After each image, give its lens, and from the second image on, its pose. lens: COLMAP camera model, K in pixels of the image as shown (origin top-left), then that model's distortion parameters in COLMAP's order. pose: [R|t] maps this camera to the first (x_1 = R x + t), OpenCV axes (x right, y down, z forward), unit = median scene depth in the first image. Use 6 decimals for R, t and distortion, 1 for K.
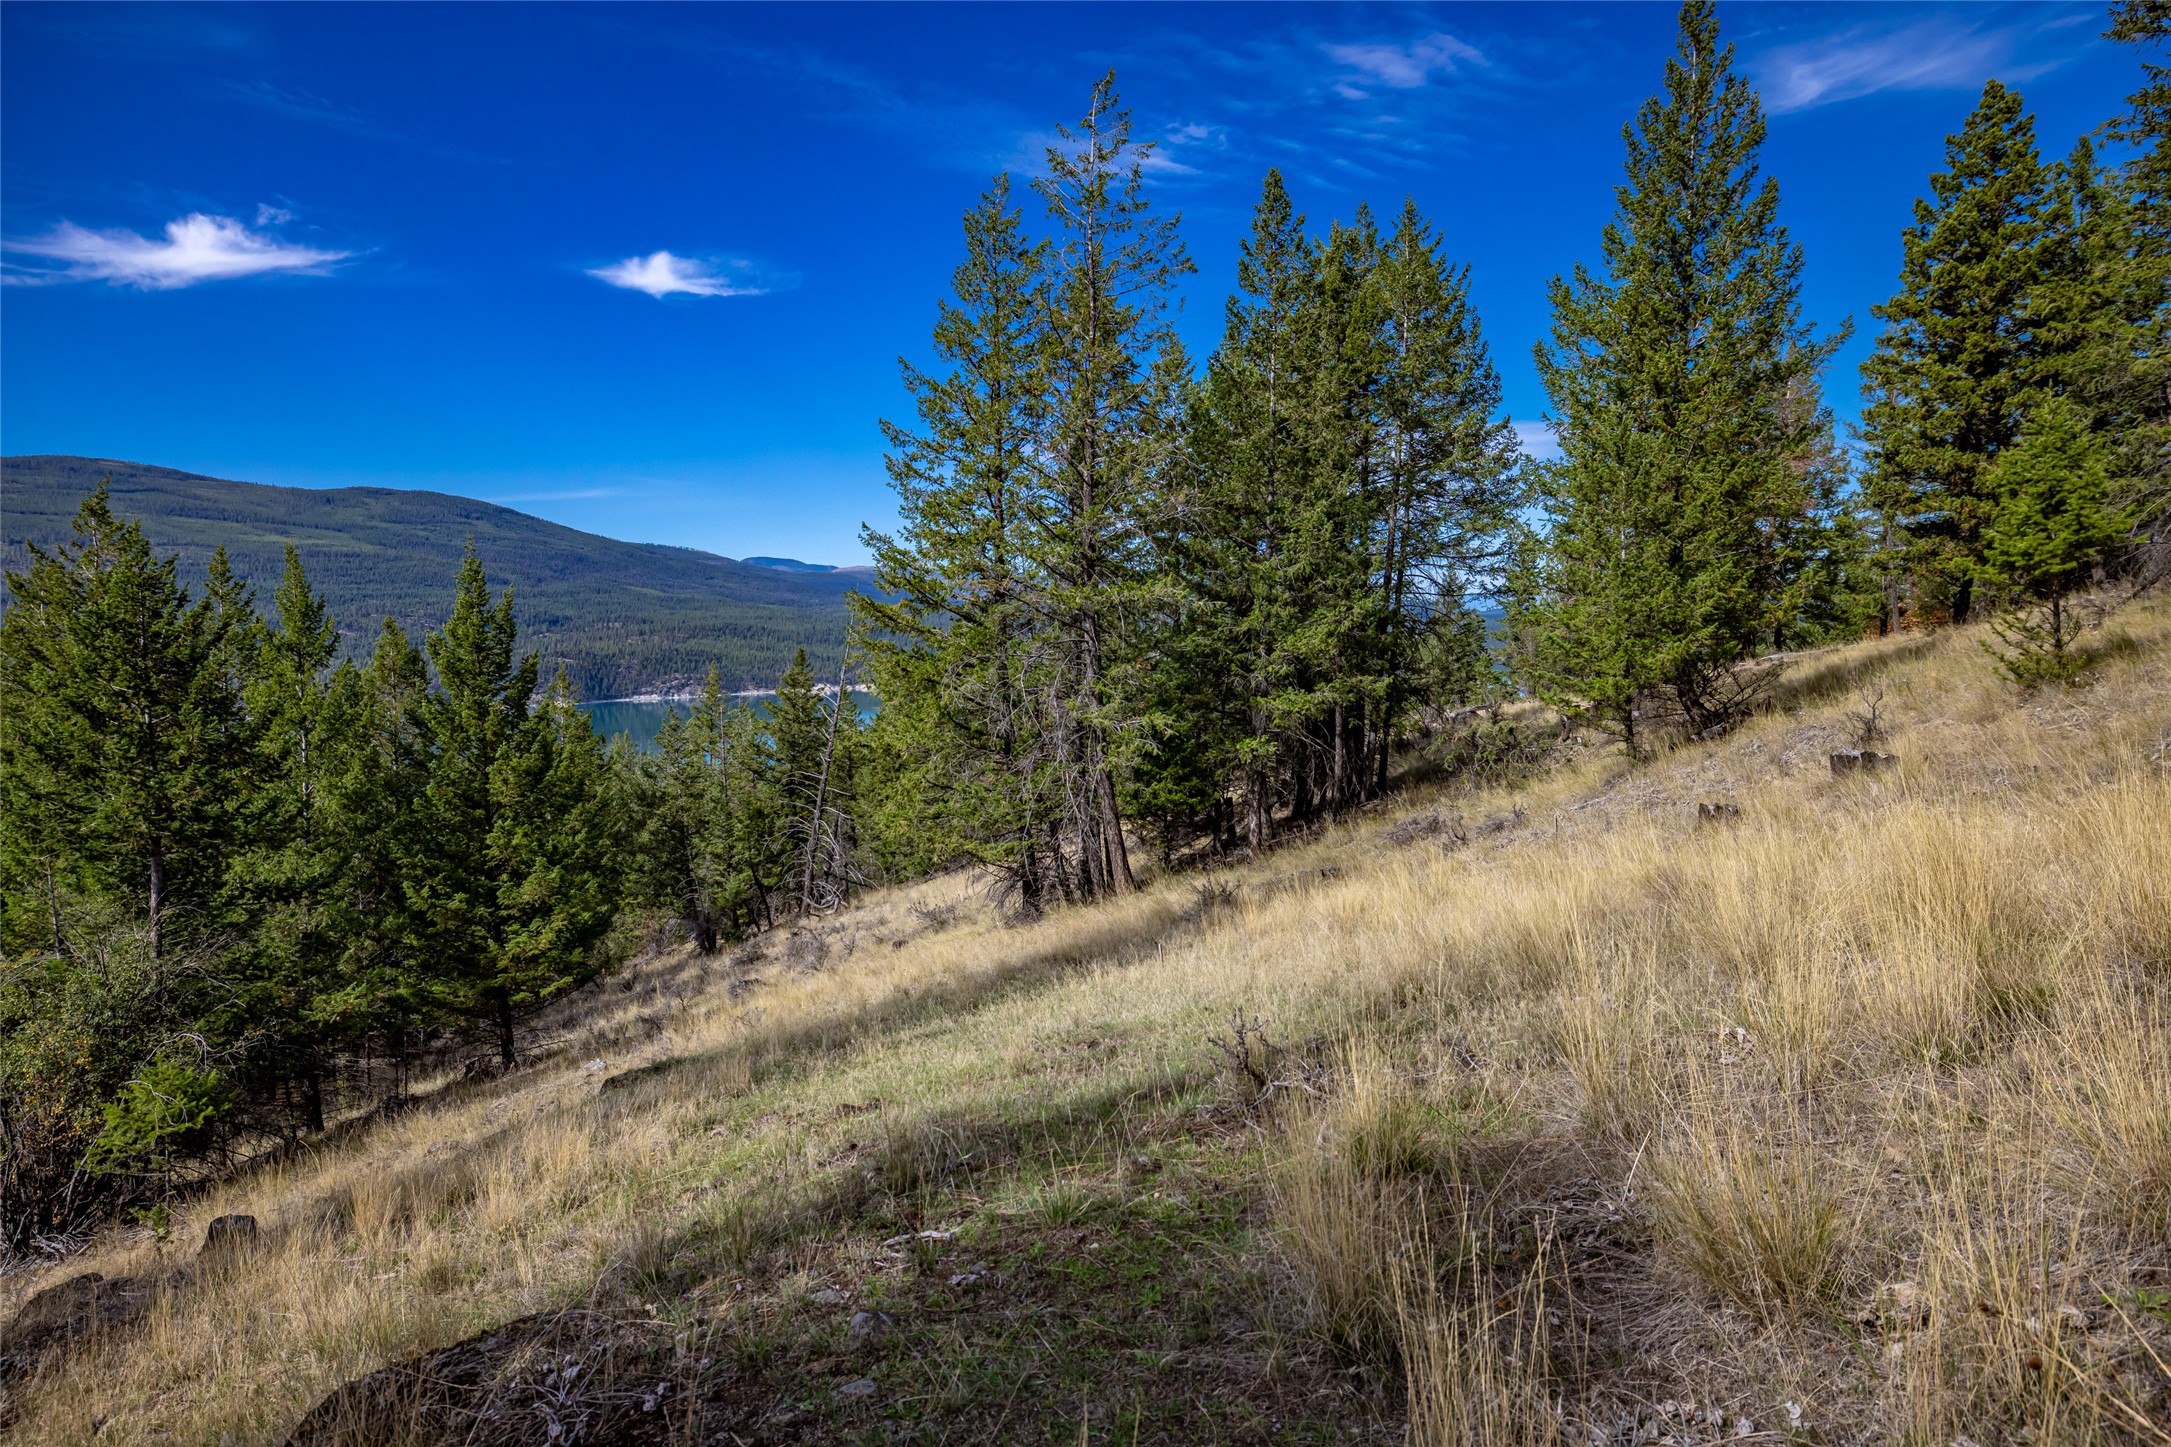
lens RADIAL K [[1355.7, 0, 1085.4], [0, 1355.7, 721.1], [0, 0, 1]] dist [-0.007951, 0.027880]
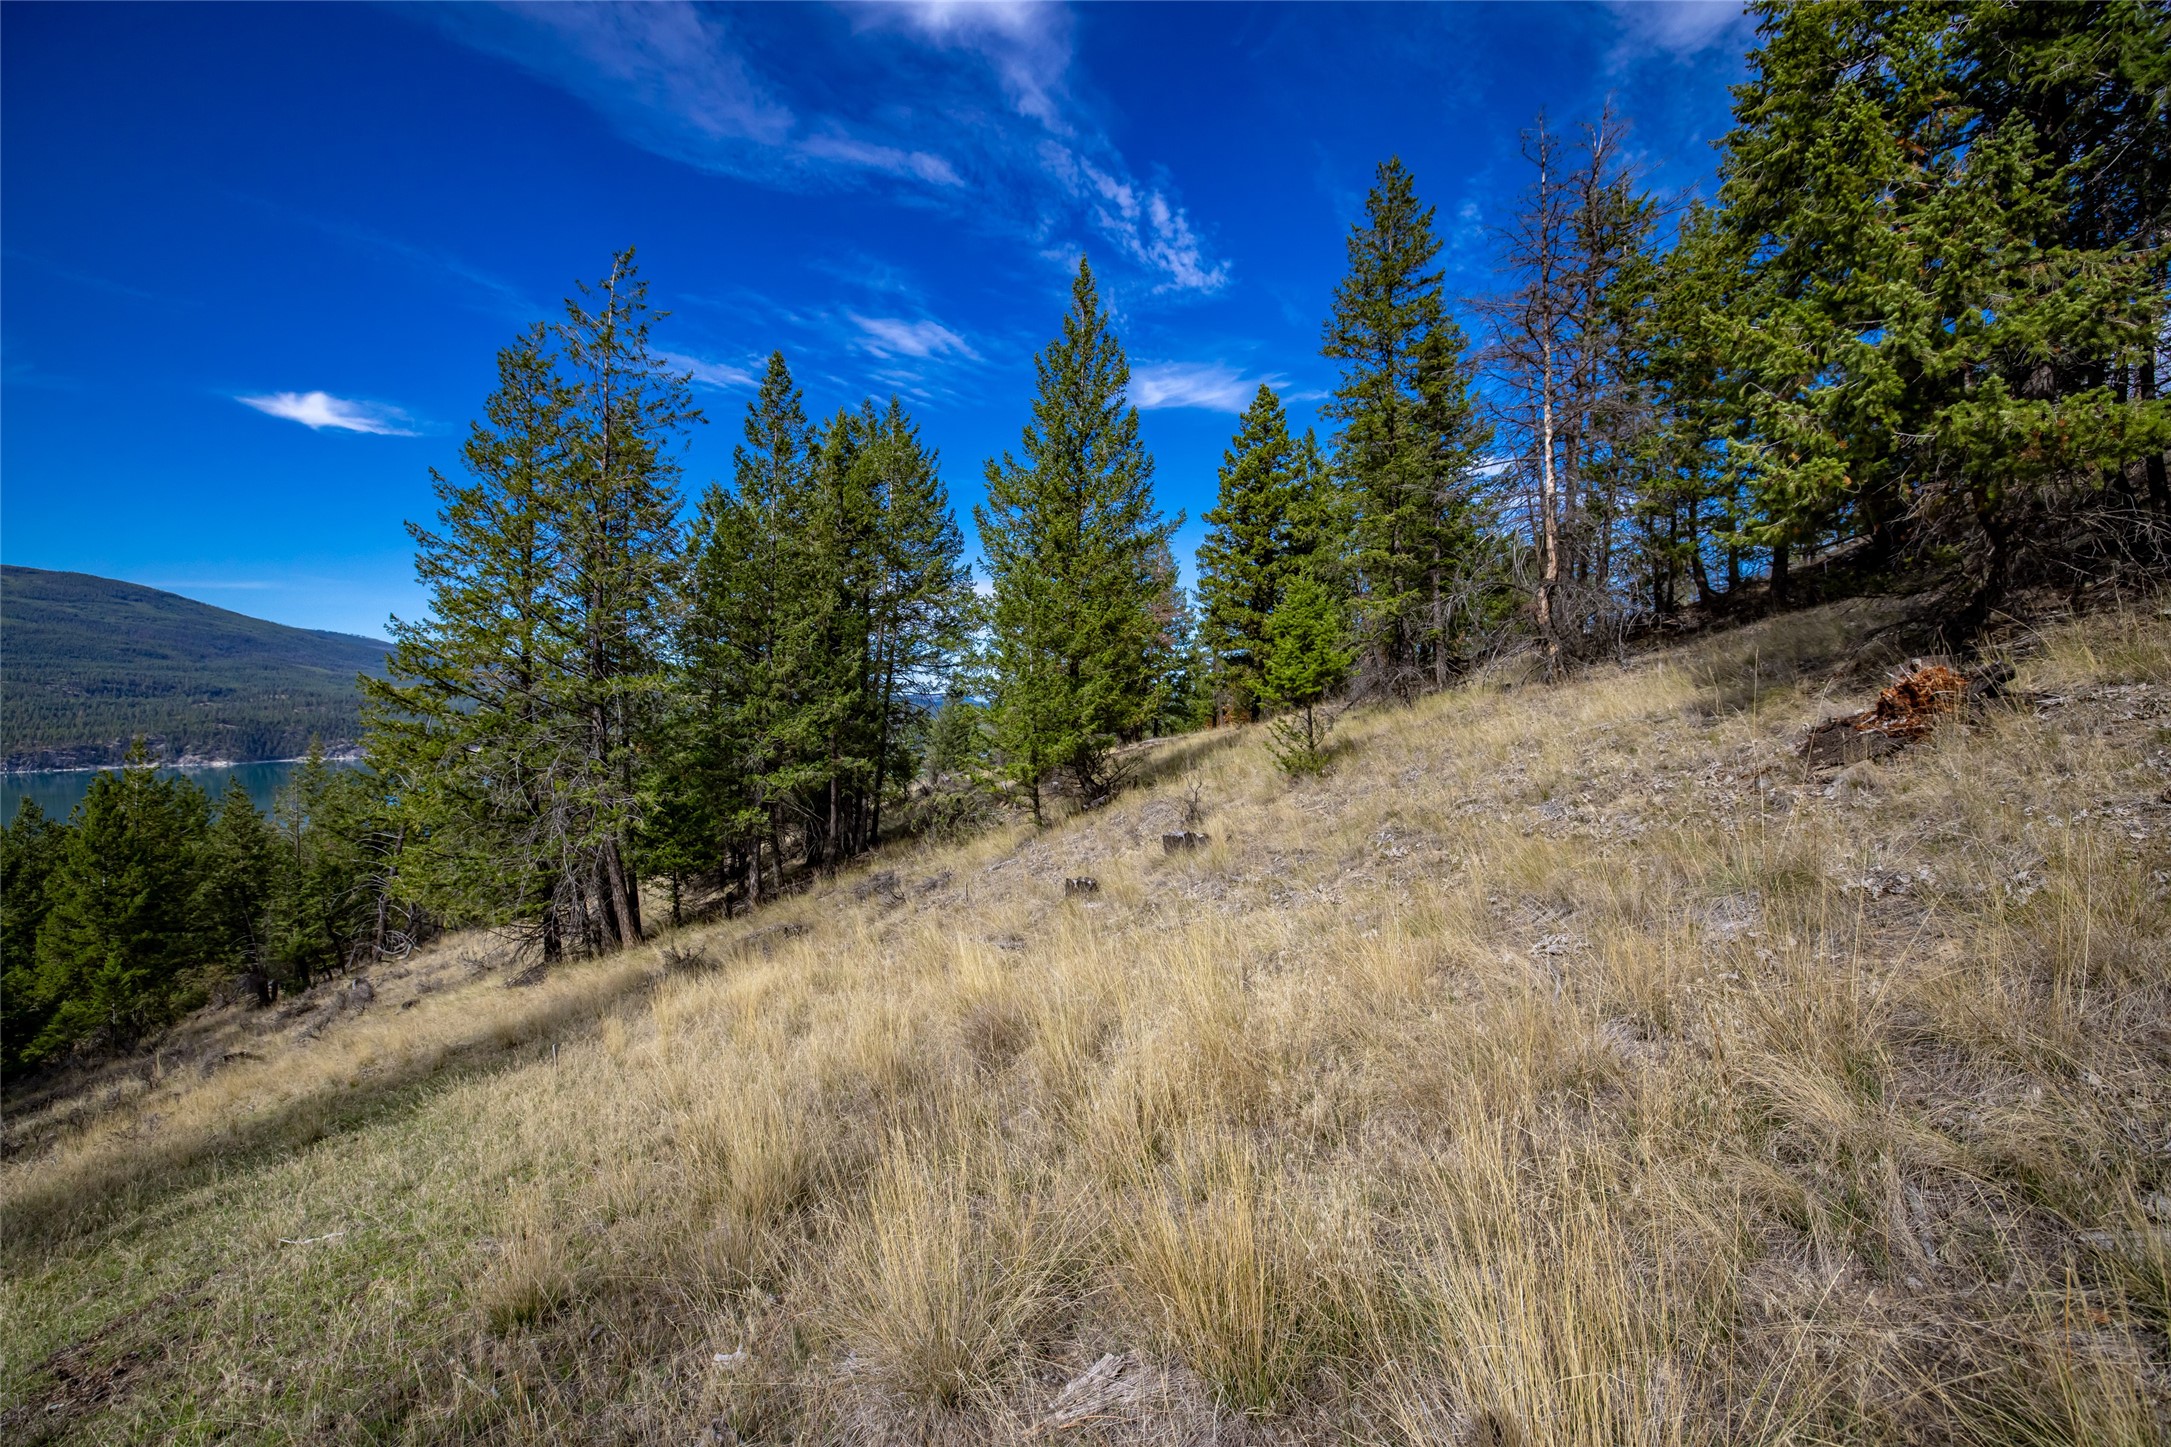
lens RADIAL K [[931.0, 0, 1082.7], [0, 931.0, 722.6], [0, 0, 1]] dist [-0.038405, 0.014368]
pose [[0.926062, 0.017085, 0.376984, 0.086366], [0.004582, 0.998392, -0.056504, -0.016302], [-0.377343, 0.054053, 0.924495, 0.128563]]
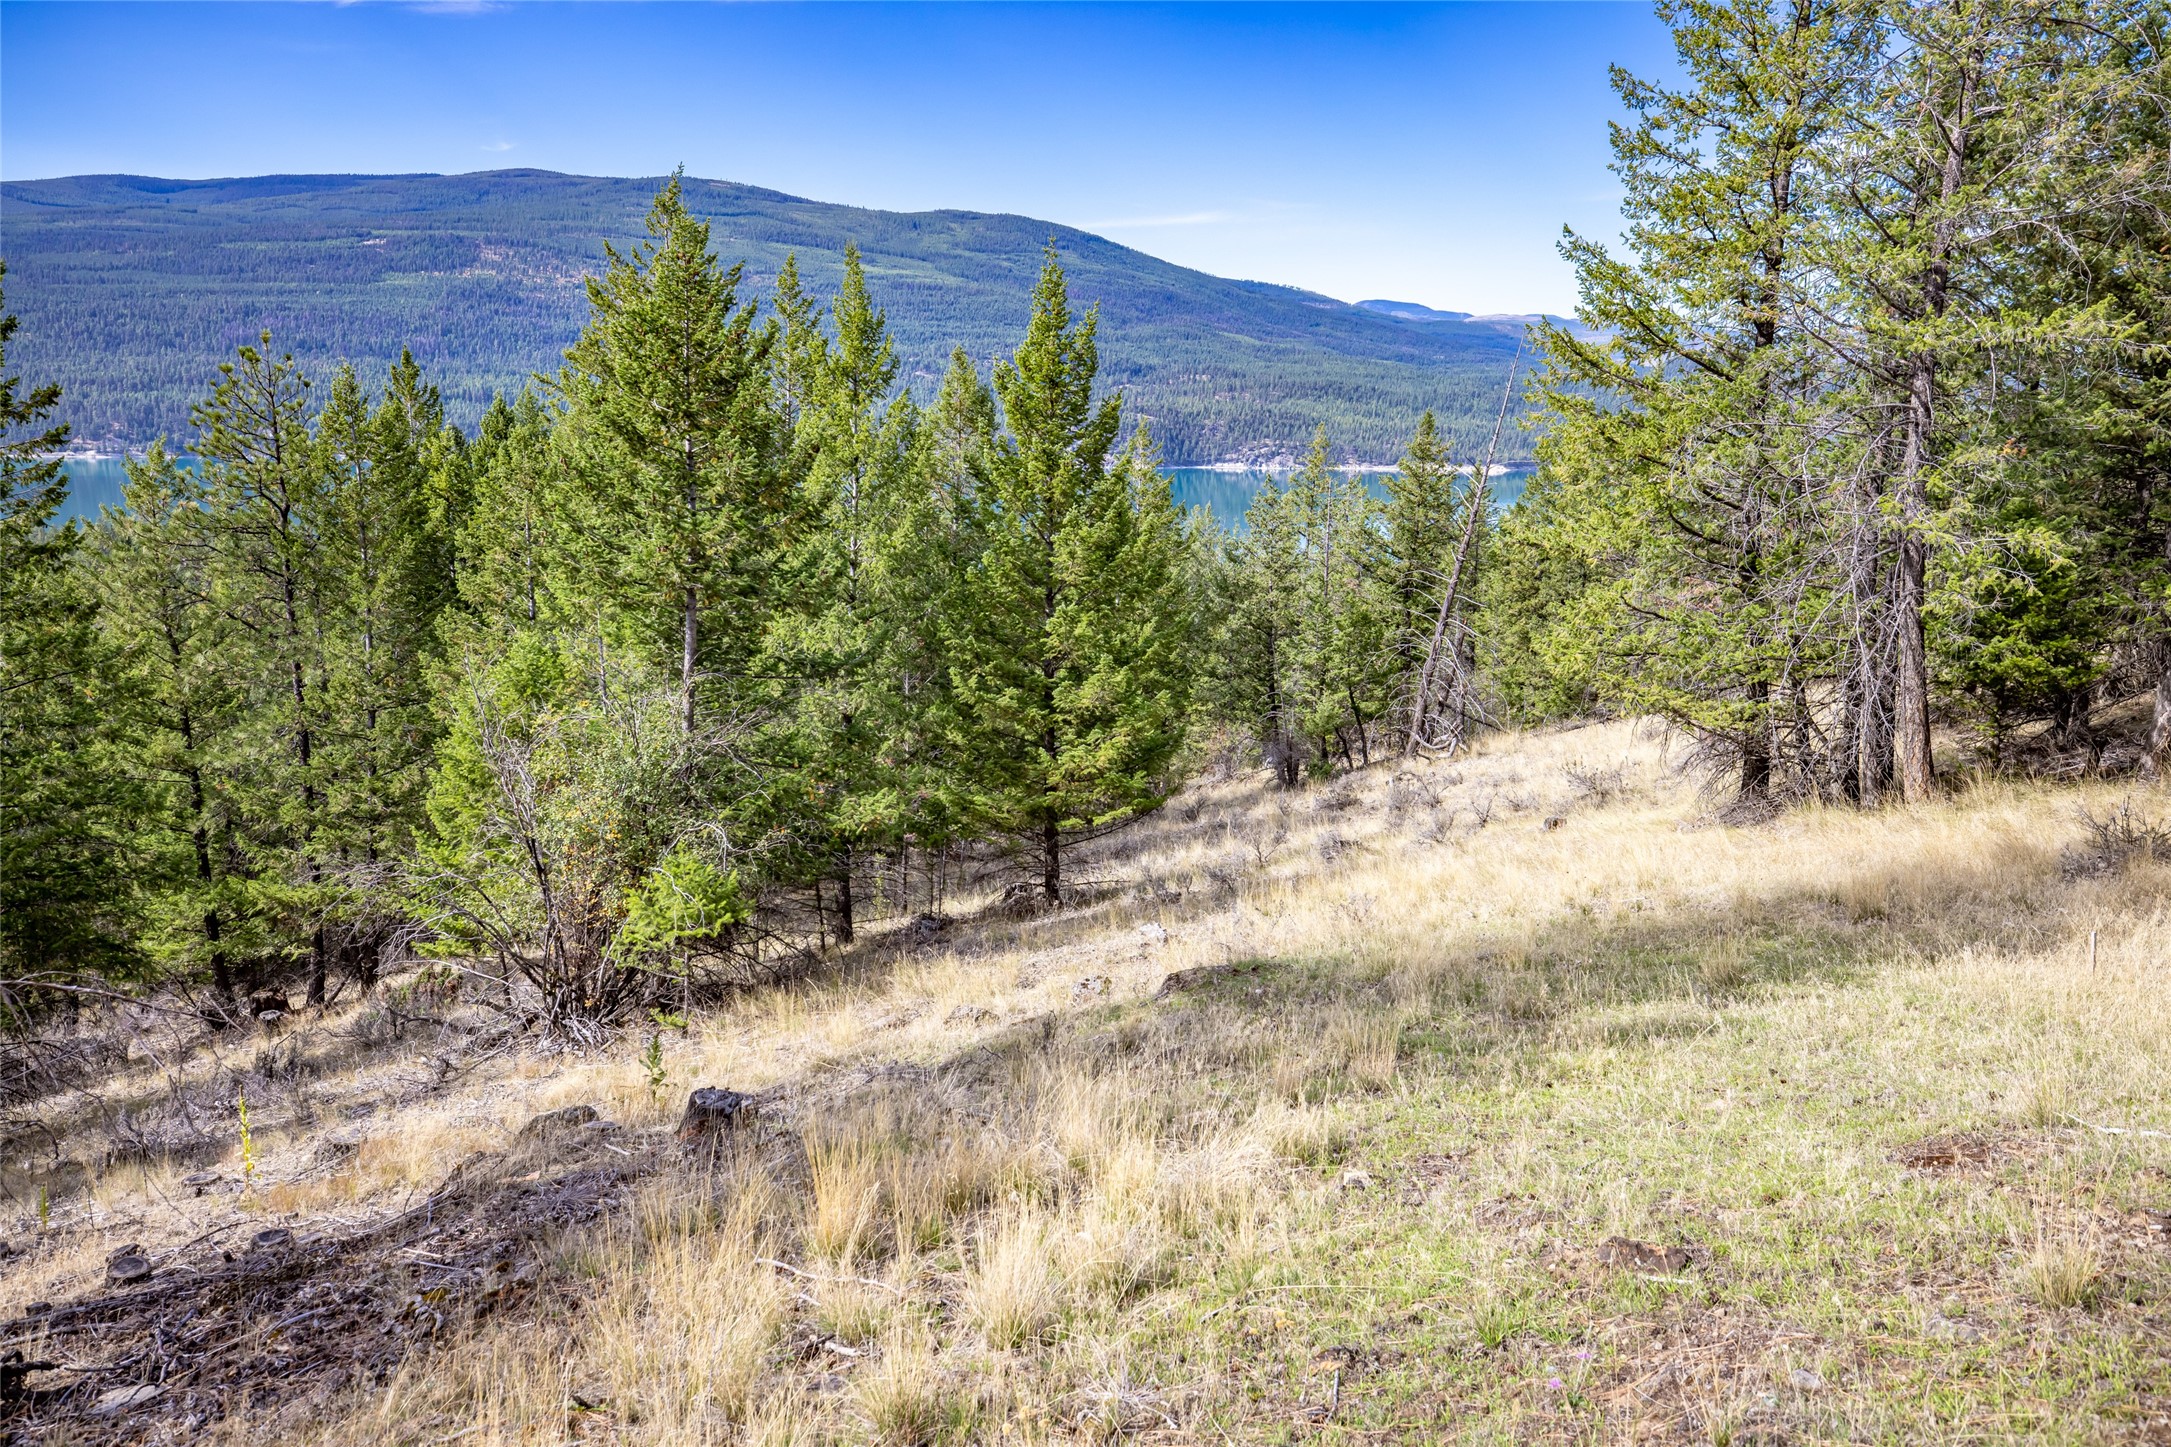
lens RADIAL K [[1639.7, 0, 1085.4], [0, 1639.7, 721.8], [0, 0, 1]] dist [0.012019, 0.035815]
pose [[0.919202, 0.118953, -0.375389, -0.048004], [-0.069263, 0.987261, 0.143242, 0.002964], [0.387646, -0.105668, 0.915732, 0.111766]]
